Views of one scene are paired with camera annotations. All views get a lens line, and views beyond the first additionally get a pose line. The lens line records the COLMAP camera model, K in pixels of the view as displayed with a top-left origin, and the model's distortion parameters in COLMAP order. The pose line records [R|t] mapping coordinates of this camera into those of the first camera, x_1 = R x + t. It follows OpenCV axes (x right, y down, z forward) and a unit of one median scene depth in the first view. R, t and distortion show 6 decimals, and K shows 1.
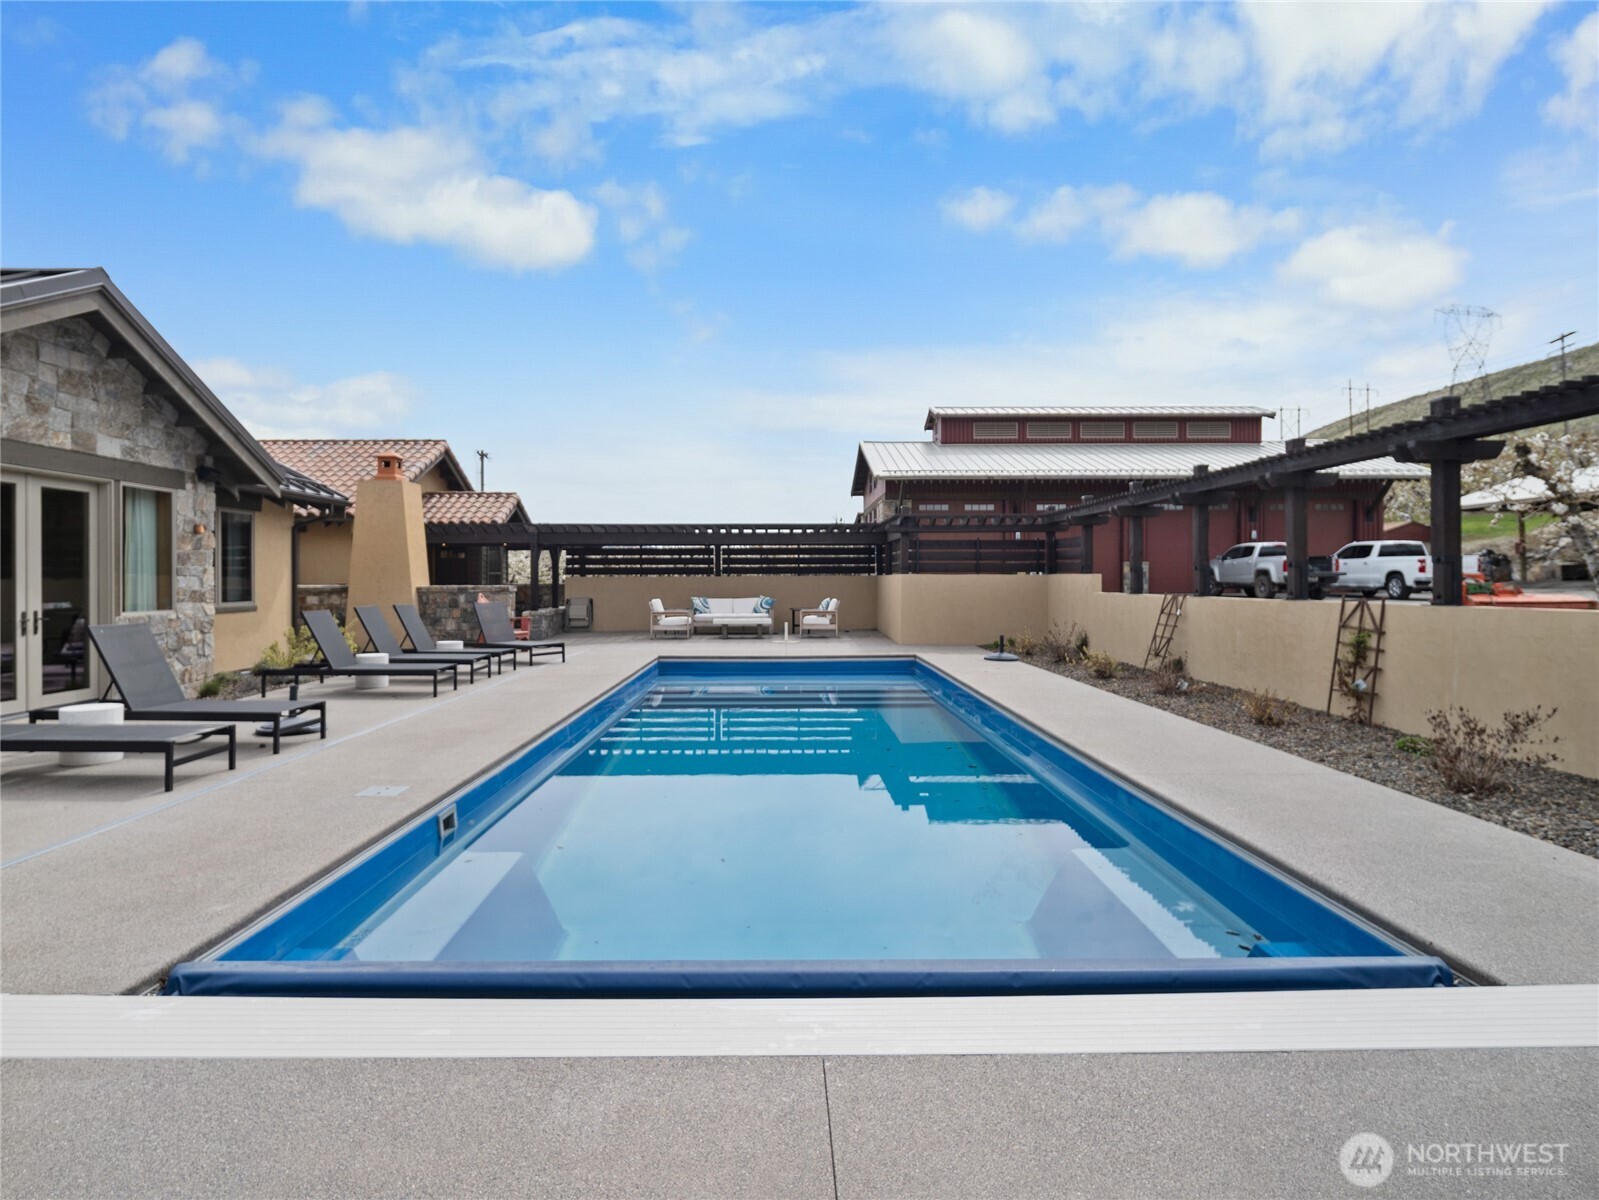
lens RADIAL K [[870.2, 0, 799.5], [0, 870.2, 600.0], [0, 0, 1]] dist [-0.000463, -0.000094]
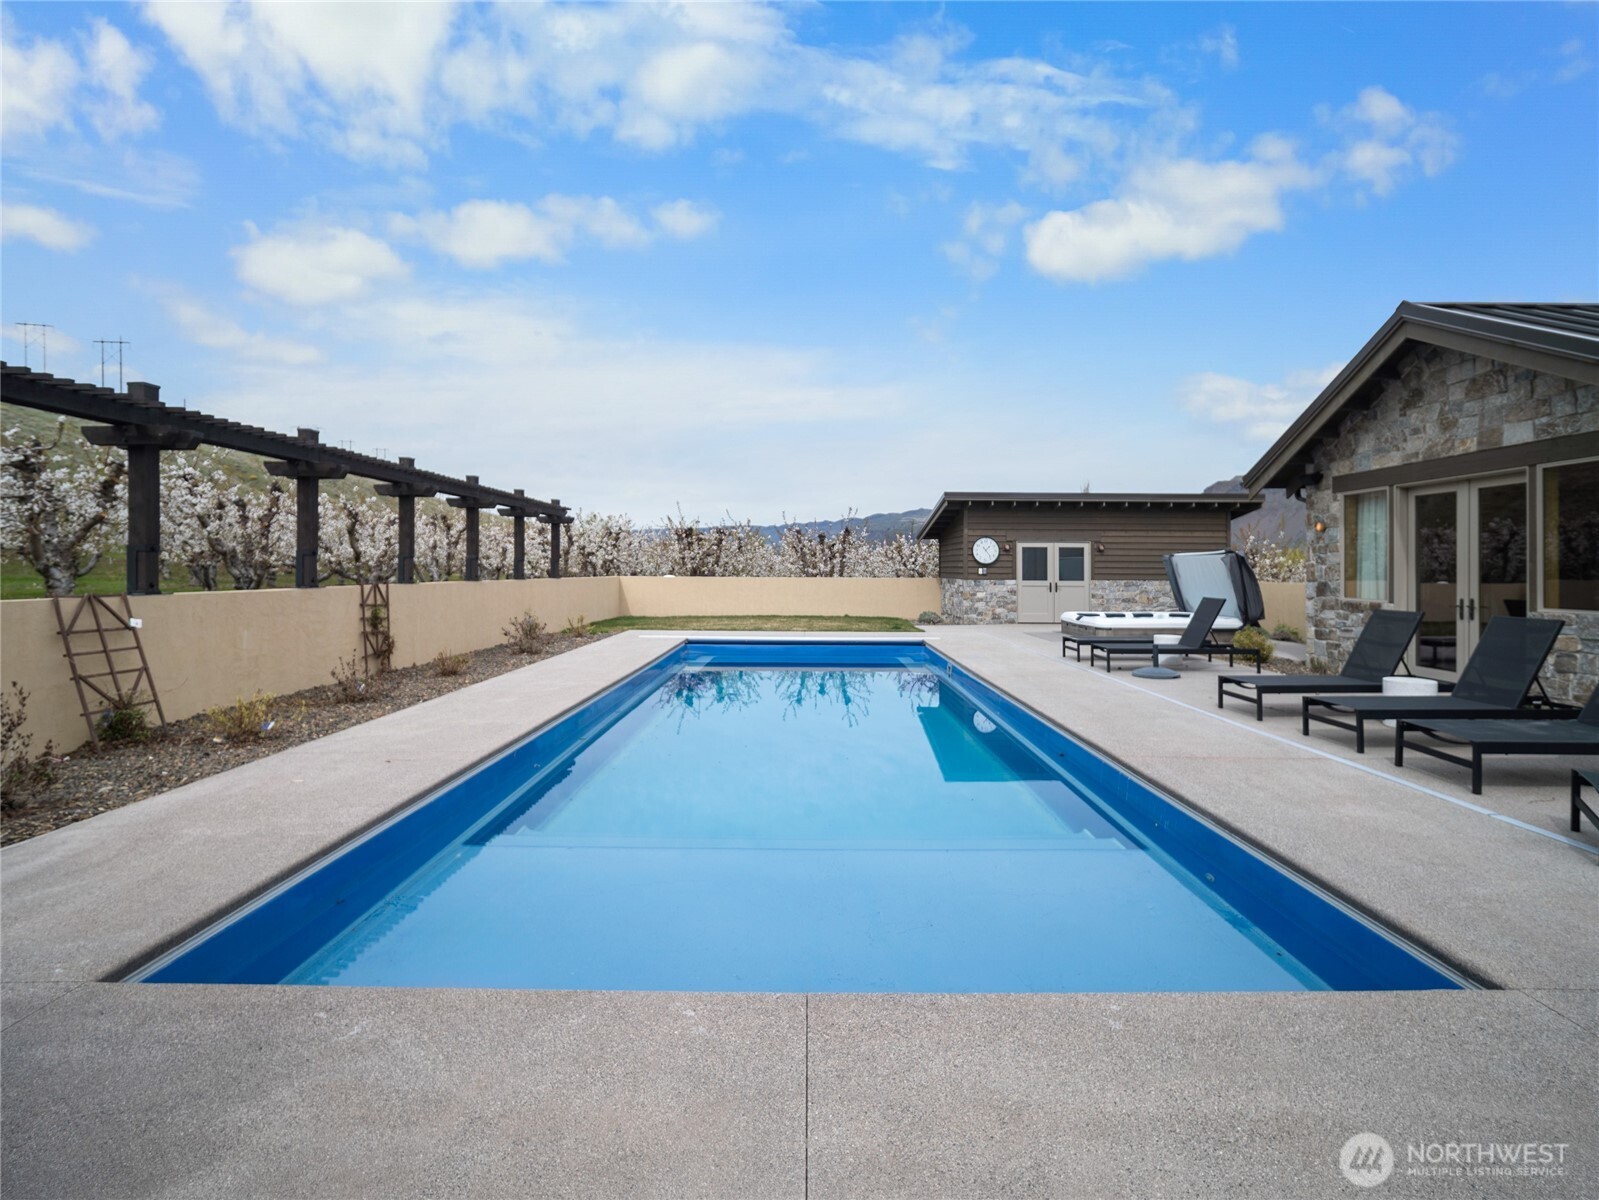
lens RADIAL K [[735.4, 0, 799.6], [0, 735.4, 609.3], [0, 0, 1]] dist [-0.000962, -0.000138]
pose [[-0.999741, -0.004706, 0.022288, -0.012695], [-0.002969, 0.997002, 0.077314, -0.023288], [-0.022585, 0.077228, -0.996758, 0.995699]]
